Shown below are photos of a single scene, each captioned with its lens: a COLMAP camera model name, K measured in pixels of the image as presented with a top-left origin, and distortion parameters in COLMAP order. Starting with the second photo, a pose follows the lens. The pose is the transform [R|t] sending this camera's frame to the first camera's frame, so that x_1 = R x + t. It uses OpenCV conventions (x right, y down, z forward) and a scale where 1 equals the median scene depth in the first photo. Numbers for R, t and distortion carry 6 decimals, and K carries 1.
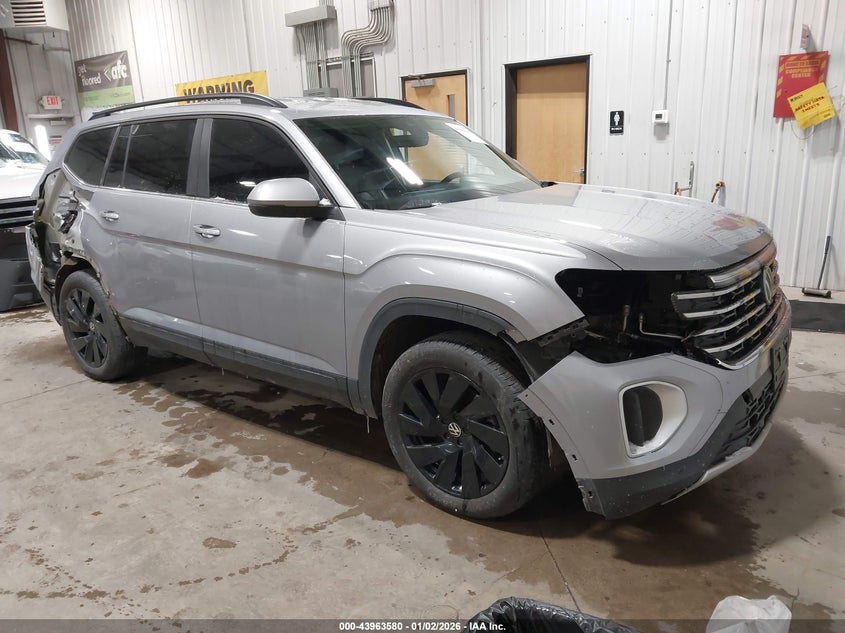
lens RADIAL K [[698.6, 0, 397.1], [0, 698.6, 313.9], [0, 0, 1]] dist [0.020087, -0.008384]
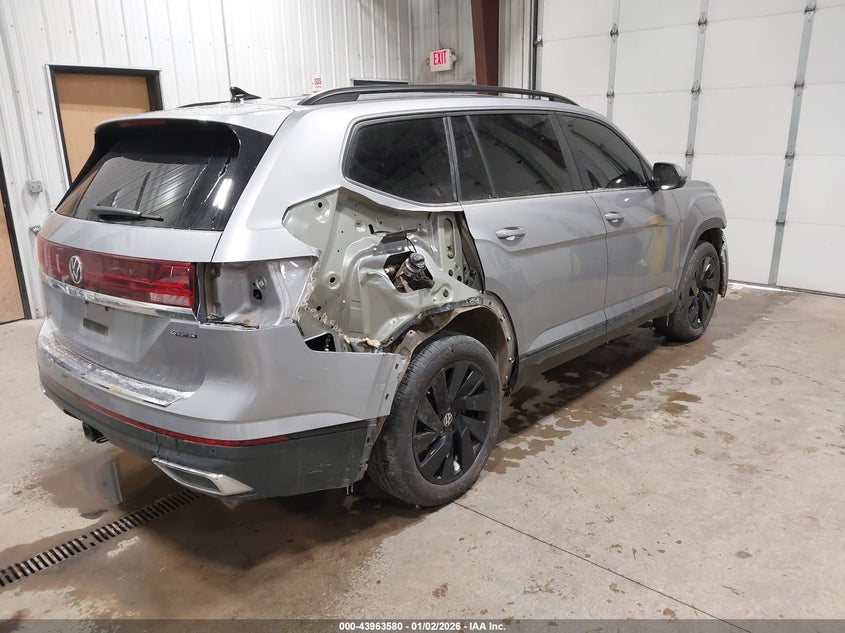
lens RADIAL K [[698.6, 0, 413.3], [0, 698.6, 326.5], [0, 0, 1]] dist [0.020087, -0.008384]
pose [[0.006852, -0.227067, 0.973855, -1.182599], [0.270957, 0.937866, 0.216769, -0.241088], [-0.962567, 0.262388, 0.067952, 1.086062]]
